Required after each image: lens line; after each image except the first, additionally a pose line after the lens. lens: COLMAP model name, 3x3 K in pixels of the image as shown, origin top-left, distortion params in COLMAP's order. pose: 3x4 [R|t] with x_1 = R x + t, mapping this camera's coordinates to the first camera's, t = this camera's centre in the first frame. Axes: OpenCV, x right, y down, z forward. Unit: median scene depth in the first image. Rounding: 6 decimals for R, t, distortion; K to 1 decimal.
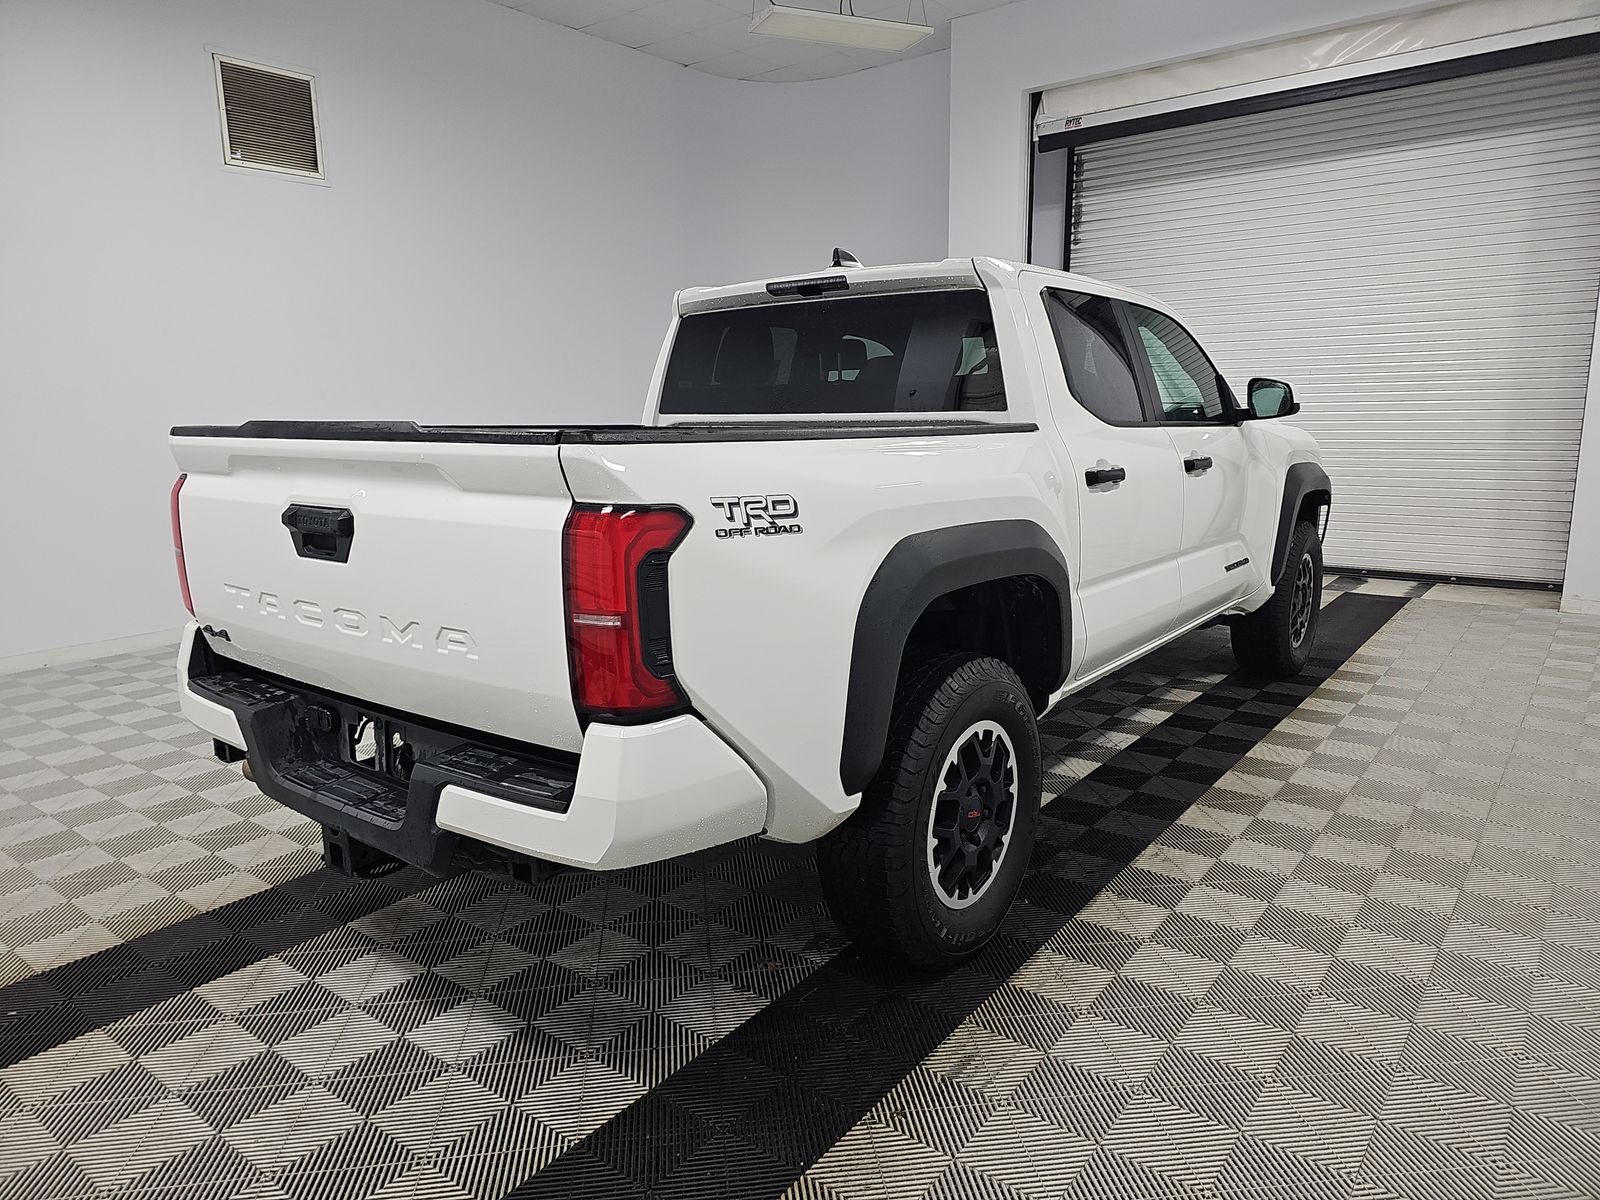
lens RADIAL K [[1054.1, 0, 795.6], [0, 1054.1, 603.0], [0, 0, 1]] dist [0.047220, -0.028984]
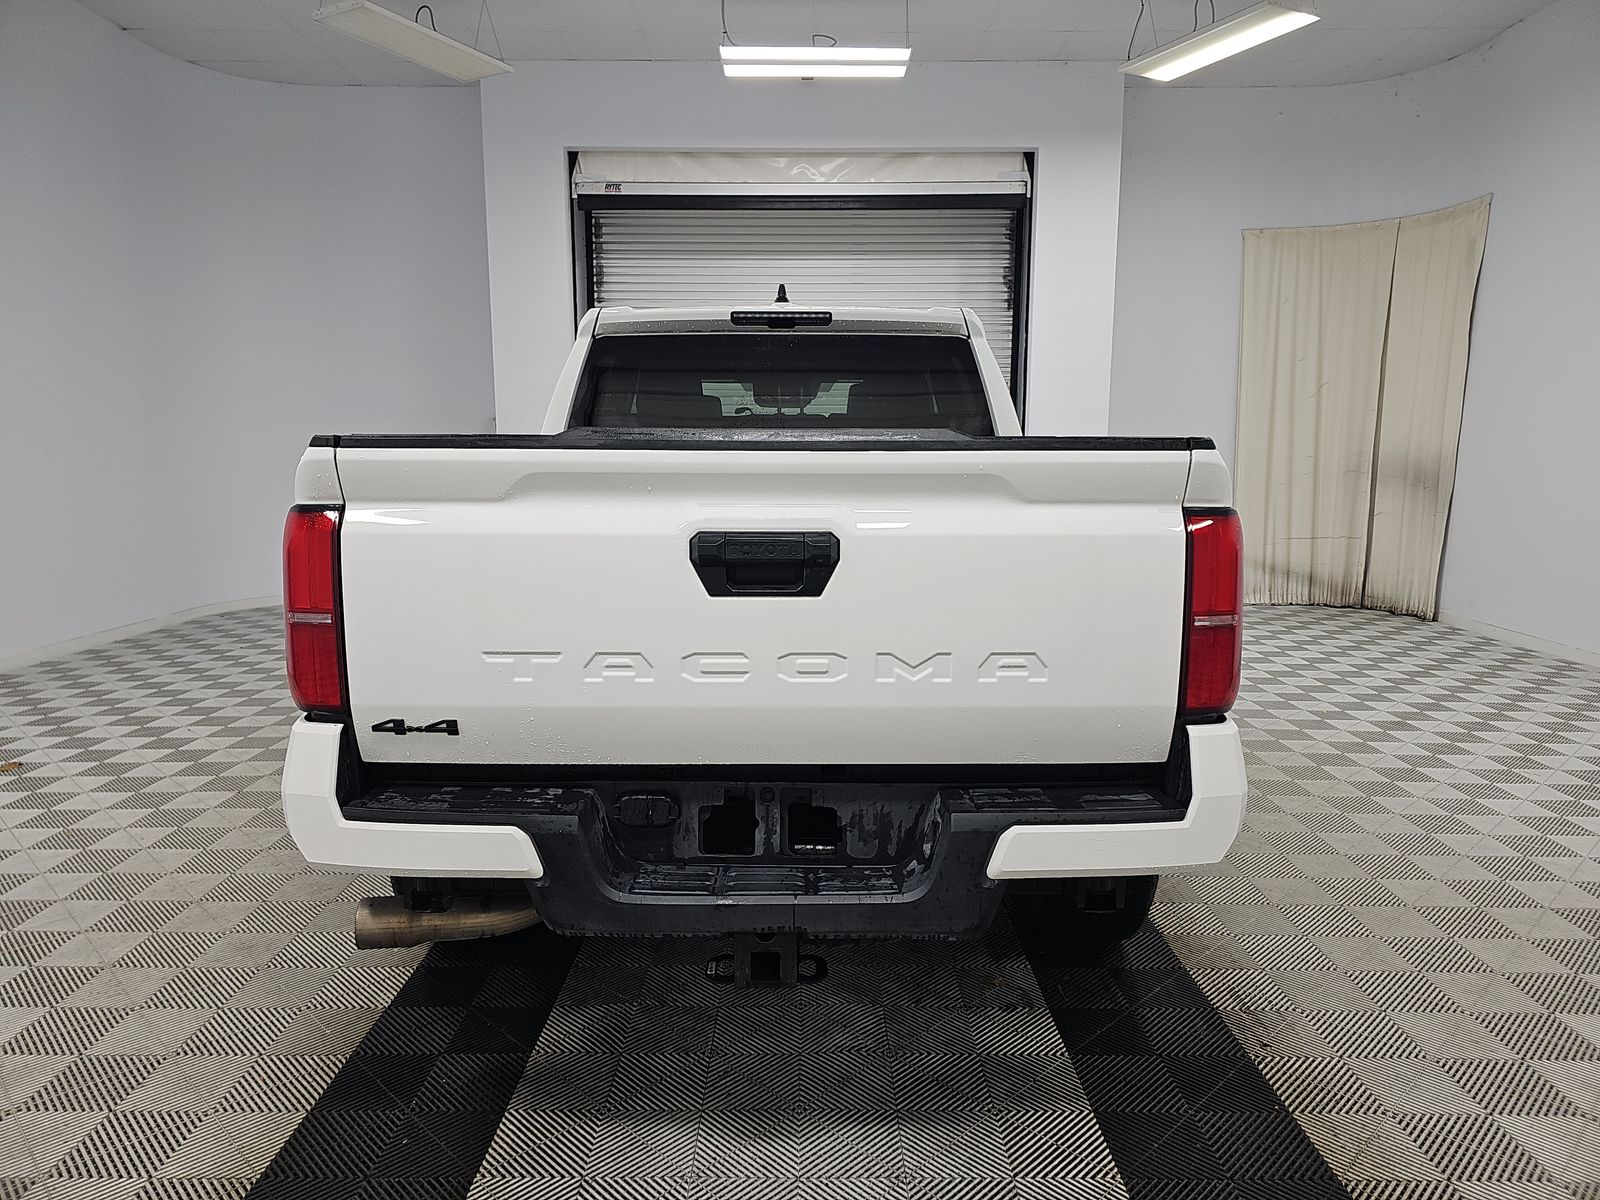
lens RADIAL K [[1054.1, 0, 805.8], [0, 1054.1, 601.4], [0, 0, 1]] dist [0.047220, -0.028984]
pose [[0.788191, -0.065961, 0.611886, -0.580219], [0.101371, 0.994574, -0.023365, -0.009395], [-0.607025, 0.080443, 0.790601, 0.216848]]
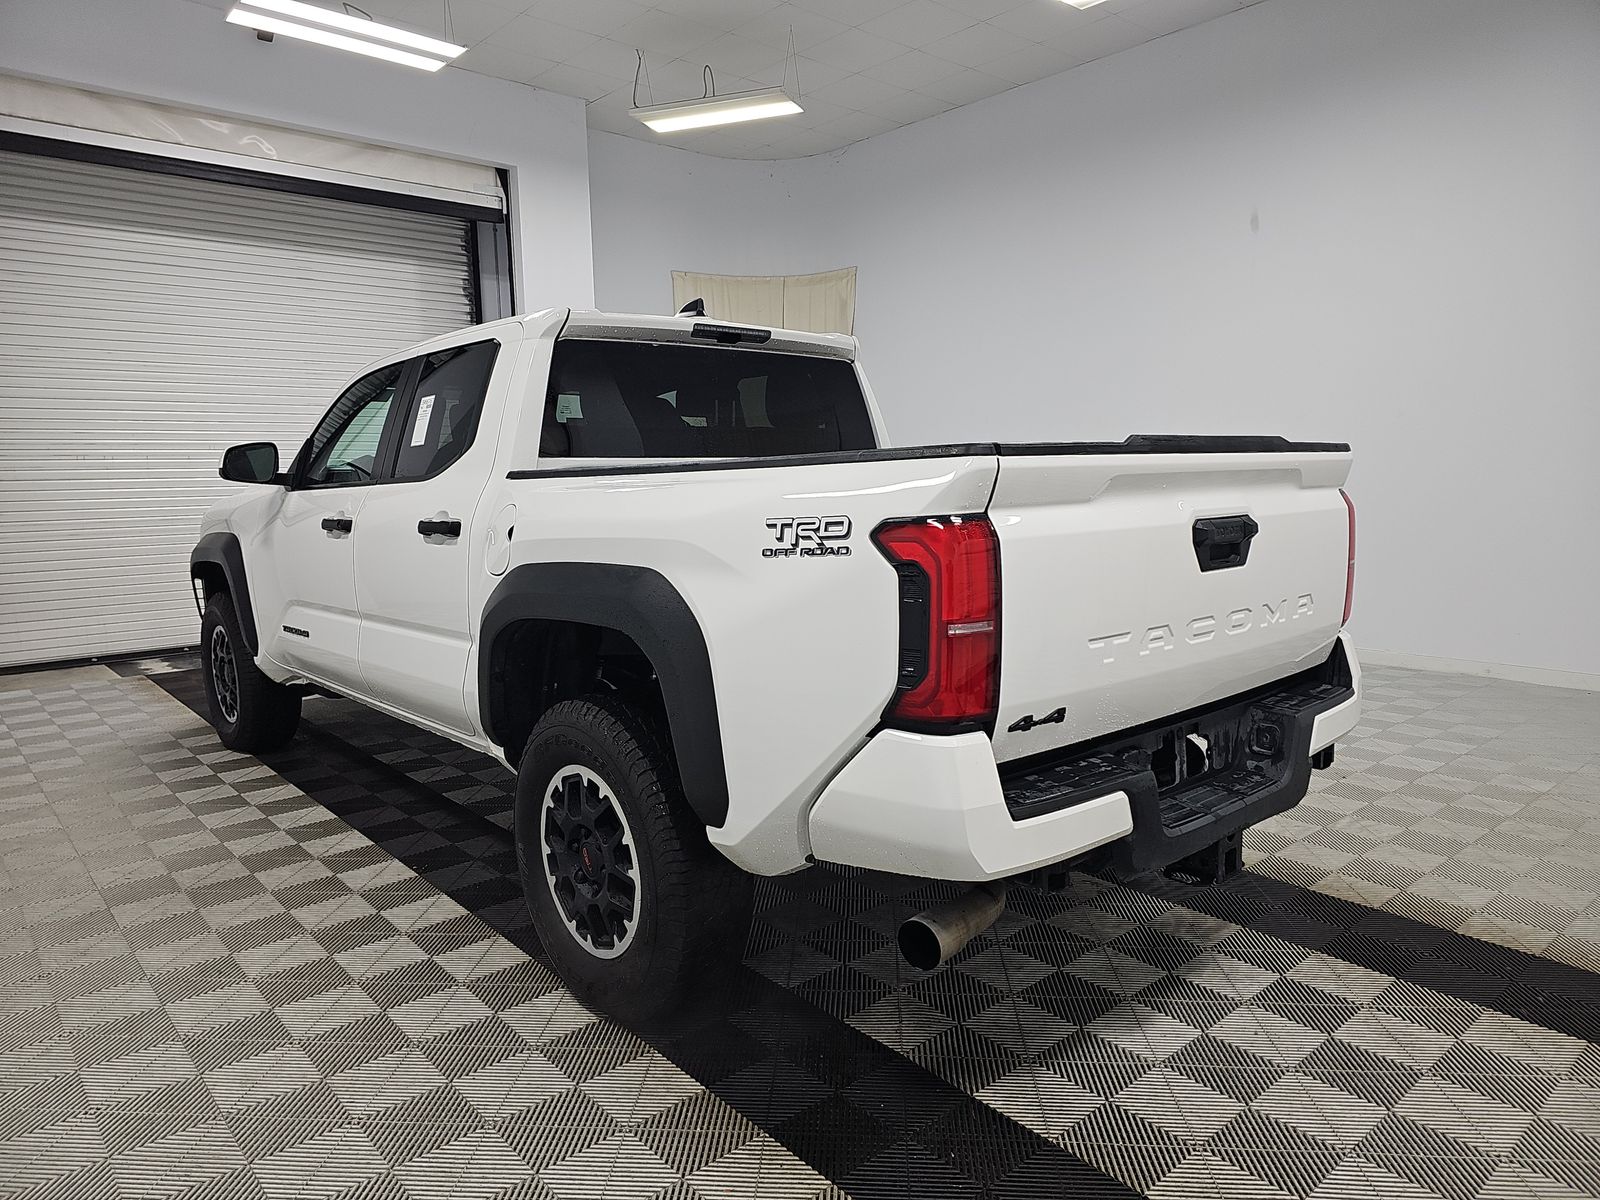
lens RADIAL K [[1054.1, 0, 803.3], [0, 1054.1, 598.4], [0, 0, 1]] dist [0.047220, -0.028984]
pose [[0.182534, -0.107485, 0.977307, -0.971015], [0.199051, 0.977463, 0.070325, -0.105297], [-0.962840, 0.181697, 0.199815, 0.755734]]
